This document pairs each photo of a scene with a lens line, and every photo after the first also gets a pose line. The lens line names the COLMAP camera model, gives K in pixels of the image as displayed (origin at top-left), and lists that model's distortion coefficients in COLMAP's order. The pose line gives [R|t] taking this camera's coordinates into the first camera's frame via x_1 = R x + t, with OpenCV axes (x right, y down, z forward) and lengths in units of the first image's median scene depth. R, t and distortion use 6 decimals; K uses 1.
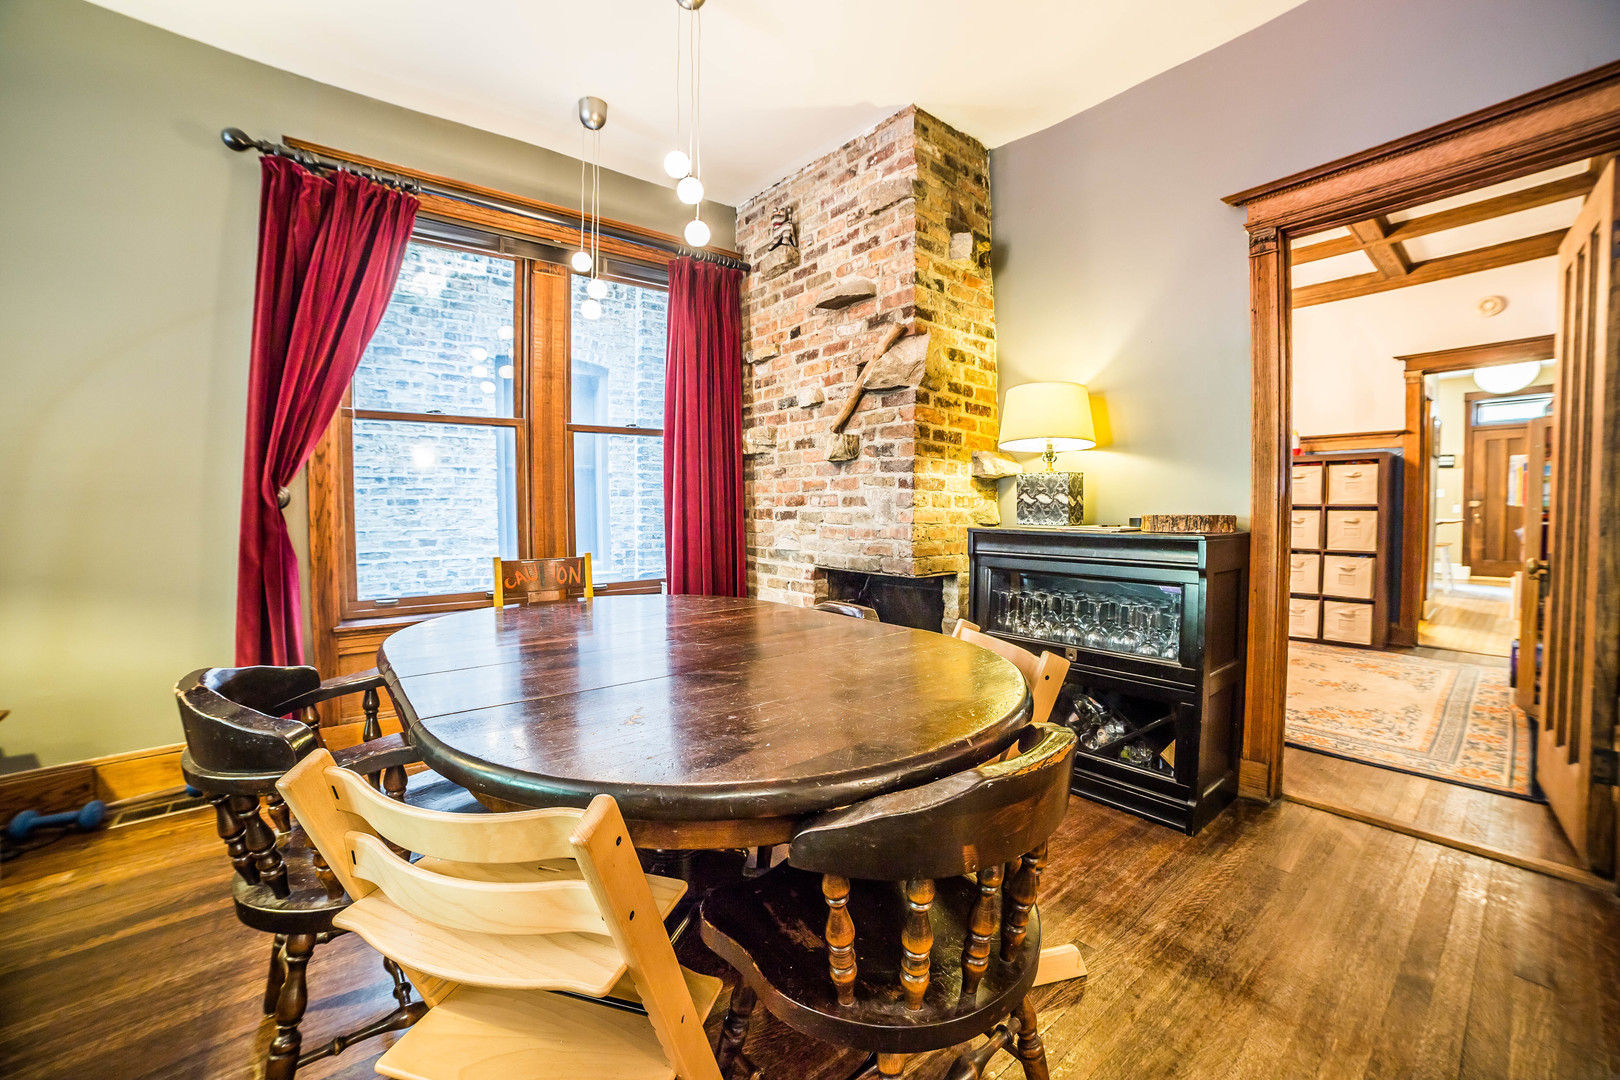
lens RADIAL K [[634.2, 0, 810.1], [0, 634.2, 533.9], [0, 0, 1]] dist [-0.044339, 0.003619]
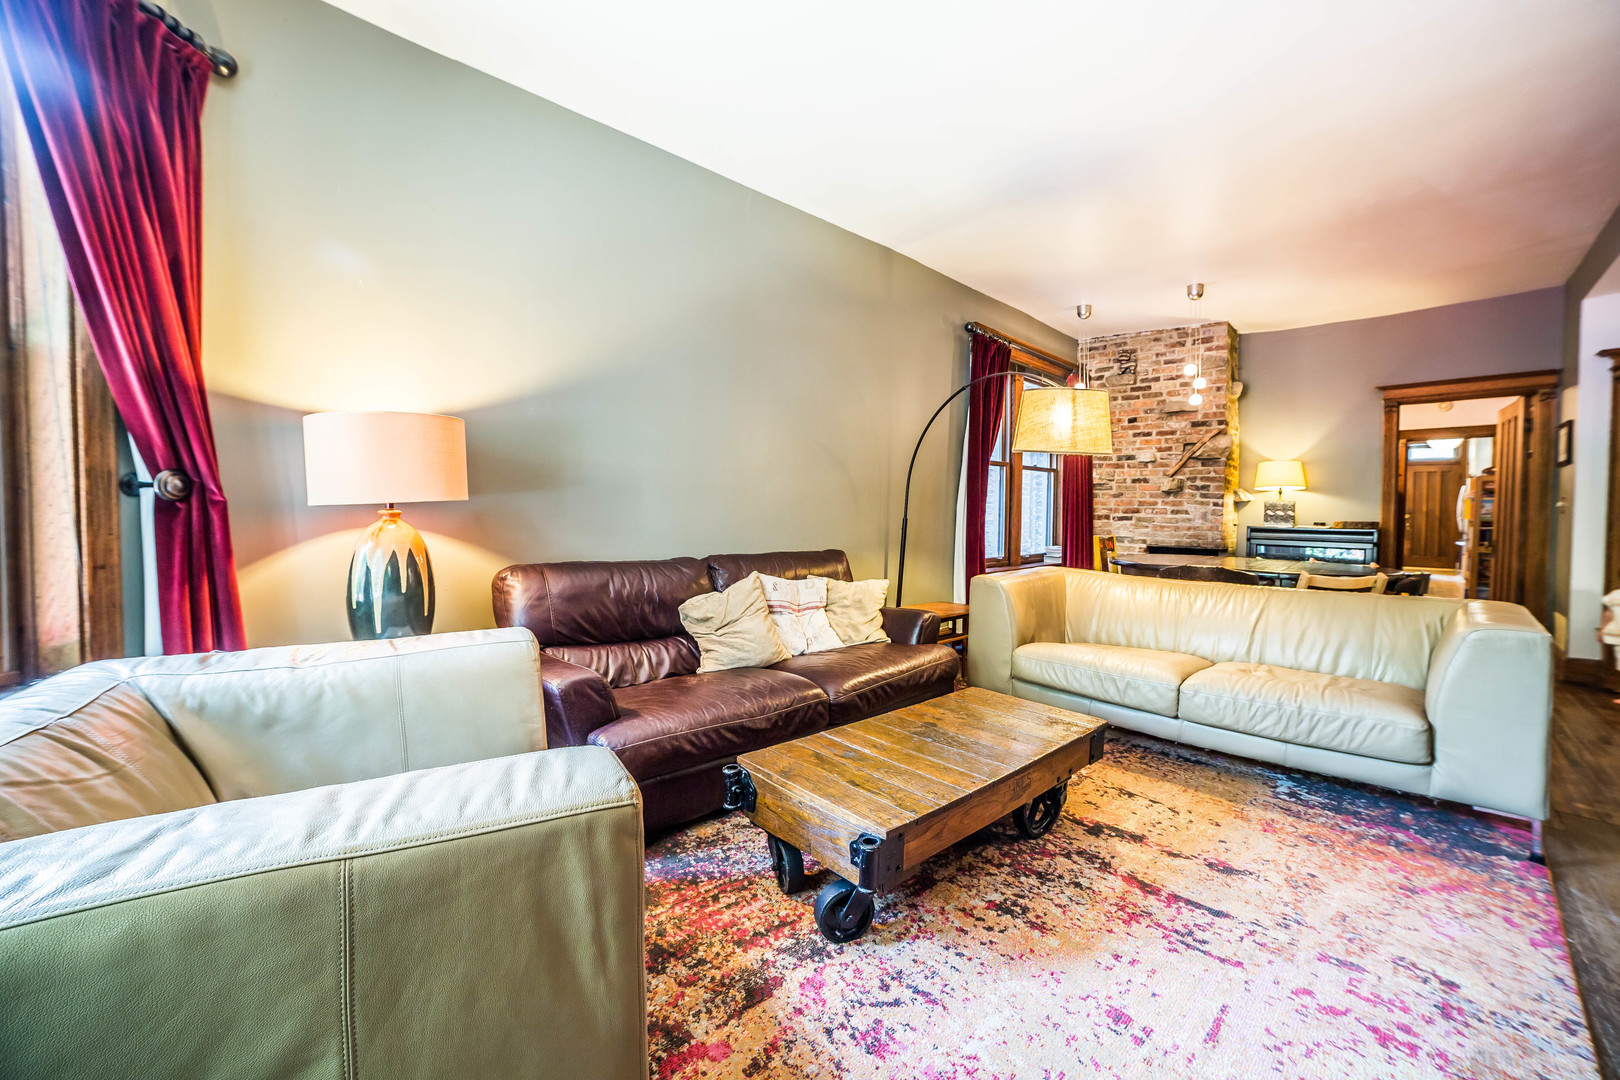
lens RADIAL K [[634.2, 0, 807.9], [0, 634.2, 547.3], [0, 0, 1]] dist [-0.044339, 0.003619]
pose [[0.995008, 0.011207, 0.099166, -1.263364], [-0.013361, 0.999688, 0.021088, 0.032824], [-0.098899, -0.022308, 0.994847, -0.824420]]
